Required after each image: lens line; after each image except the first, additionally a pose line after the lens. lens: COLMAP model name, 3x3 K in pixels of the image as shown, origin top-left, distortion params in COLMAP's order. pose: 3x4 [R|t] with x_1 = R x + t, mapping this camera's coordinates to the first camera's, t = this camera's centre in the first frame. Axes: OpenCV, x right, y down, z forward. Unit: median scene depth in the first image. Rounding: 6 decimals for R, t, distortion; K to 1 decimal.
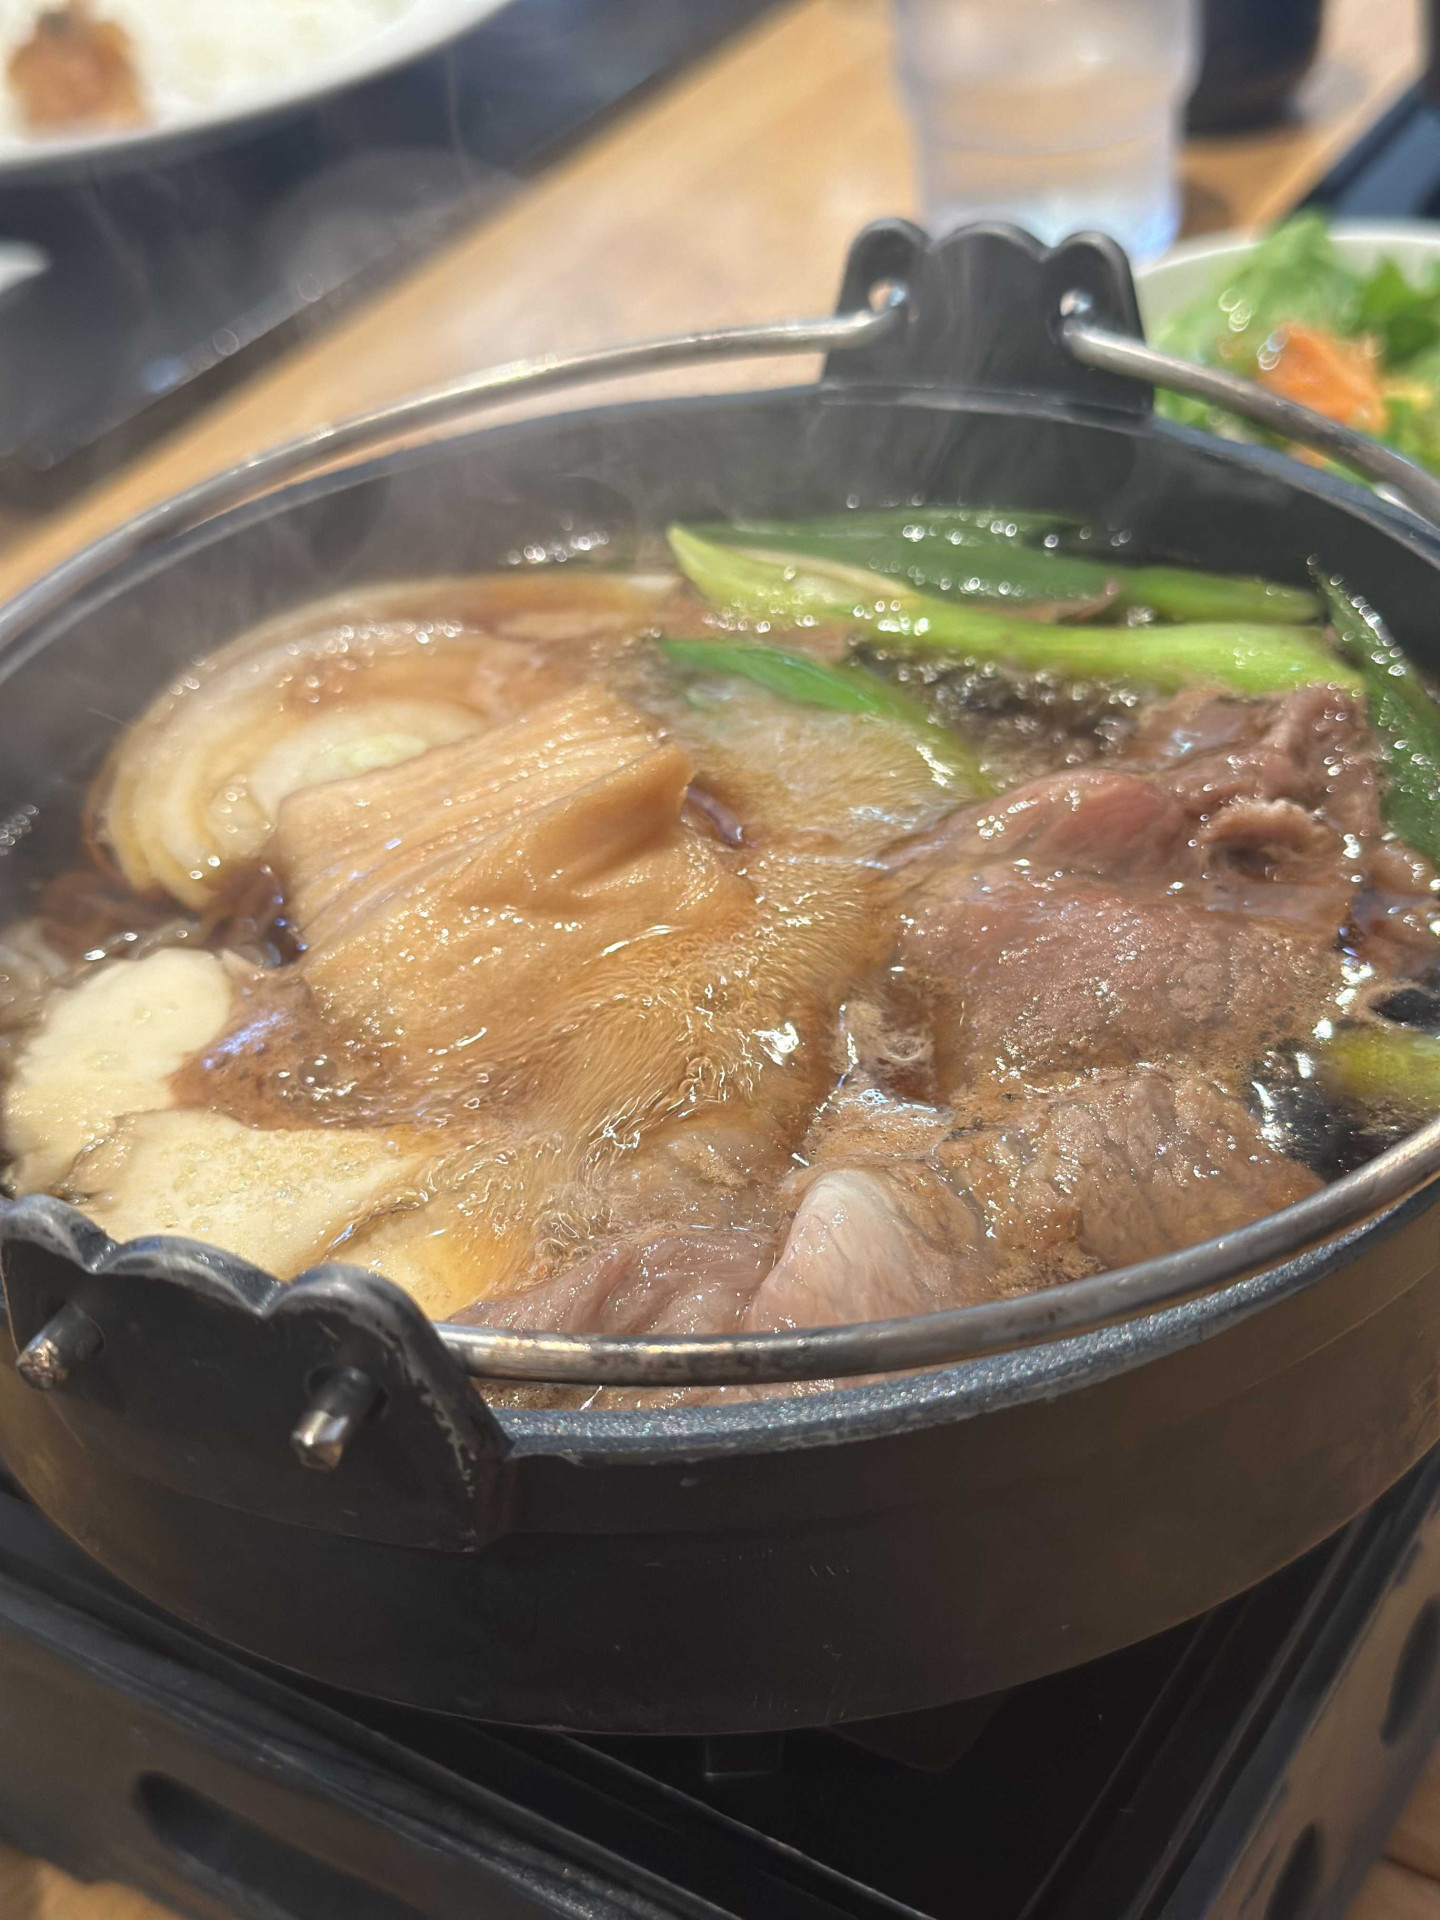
lens RADIAL K [[2693.2, 0, 720.0], [0, 2693.2, 960.0], [0, 0, 1]] dist [0.012828, -0.002846]
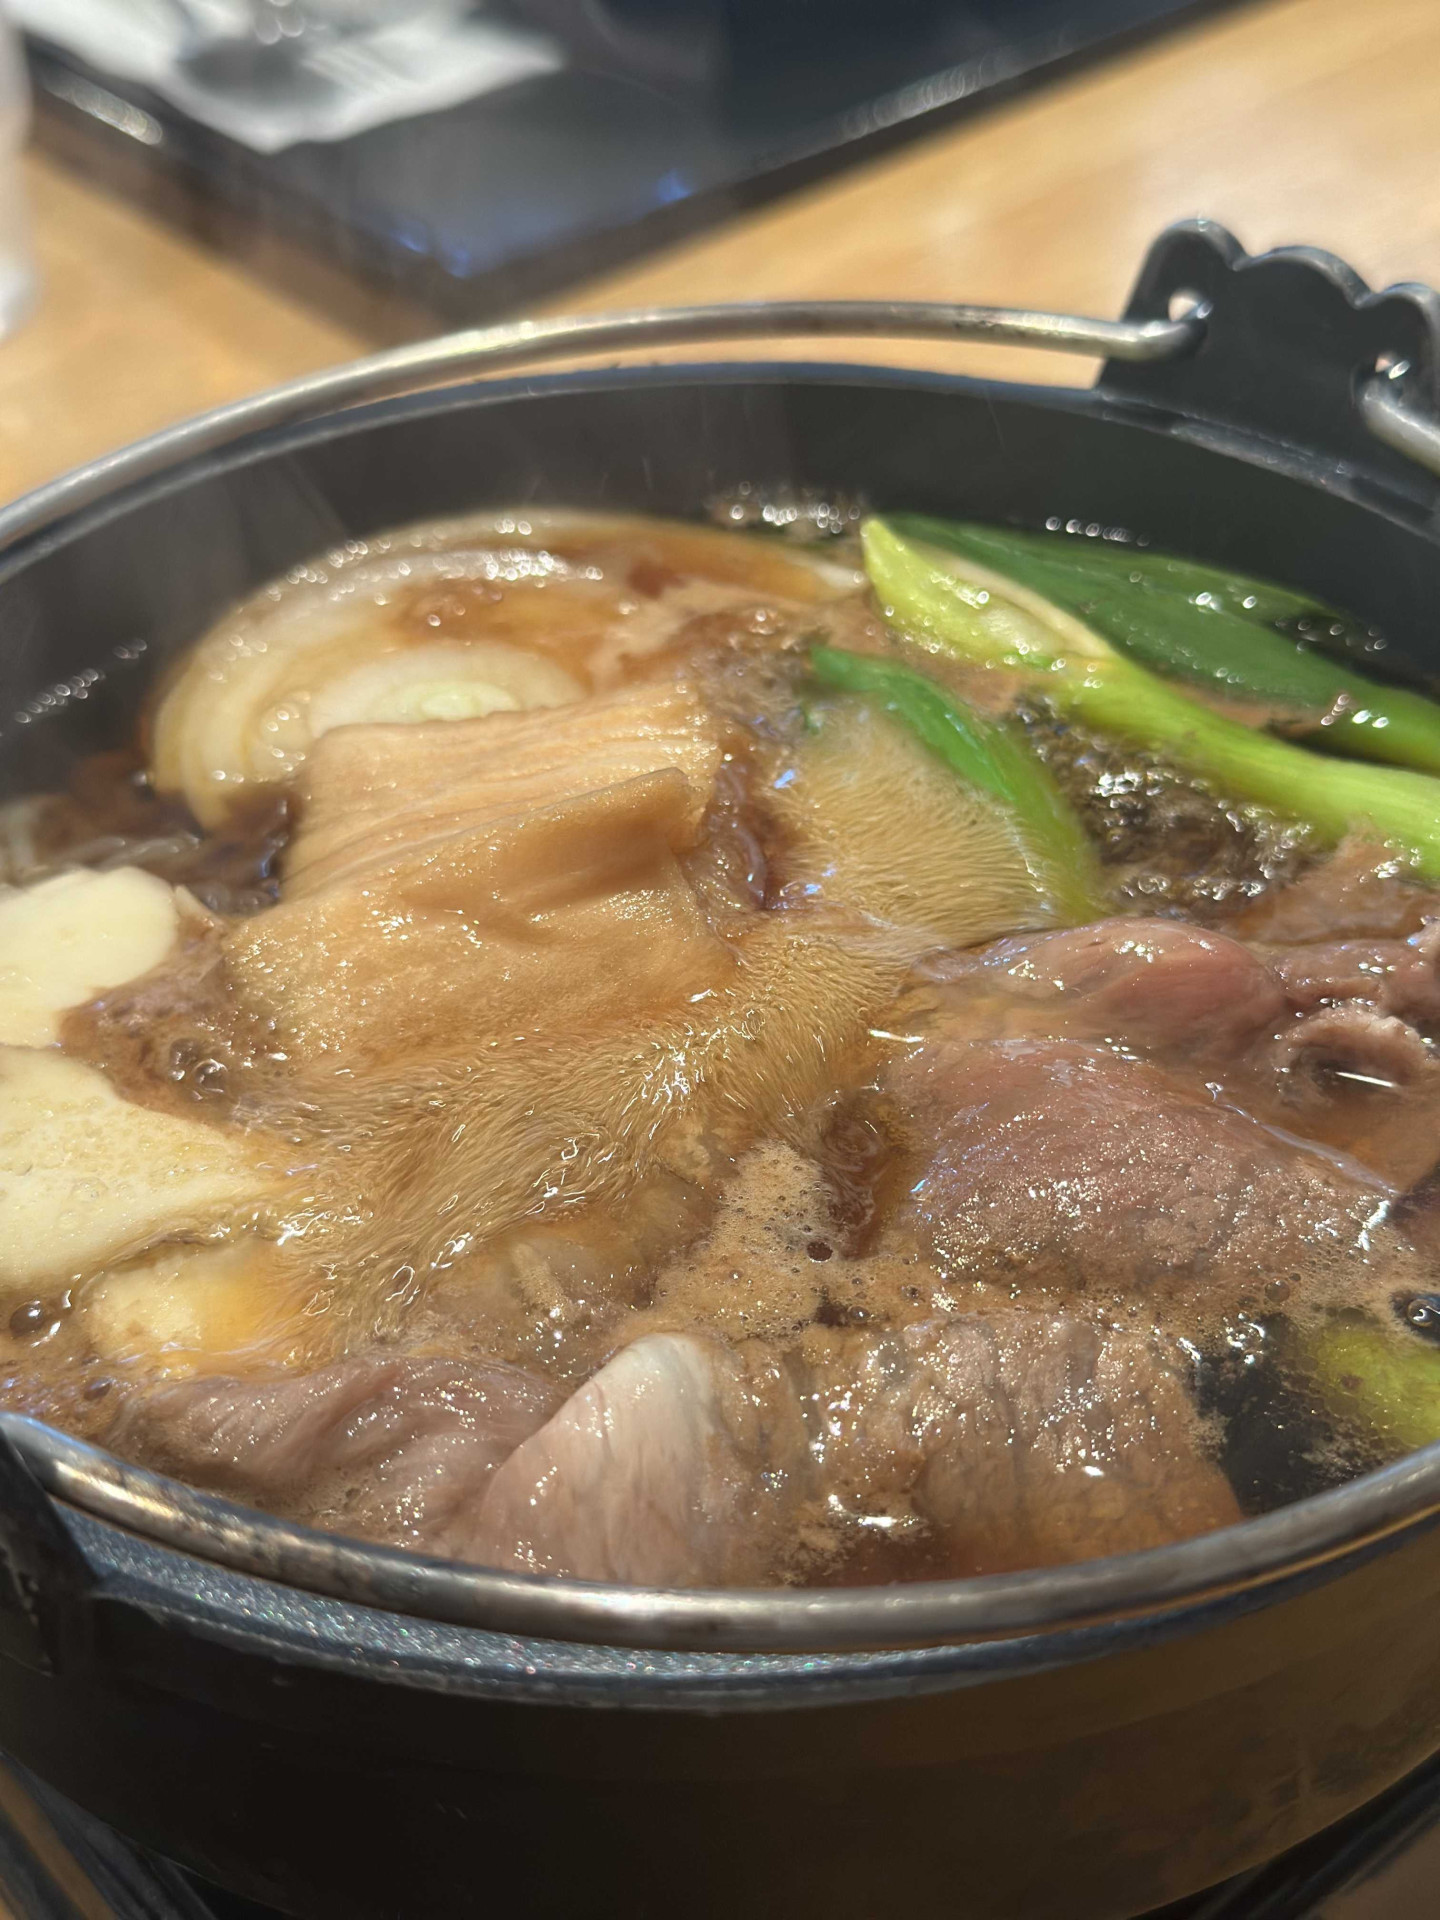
lens RADIAL K [[2682.9, 0, 720.0], [0, 2682.9, 1006.1], [0, 0, 1]] dist [0.062763, 0.041247]
pose [[0.951947, 0.251081, -0.175373, 0.154926], [-0.239105, 0.967114, 0.086716, -0.085260], [0.191378, -0.040617, 0.980676, 0.143828]]
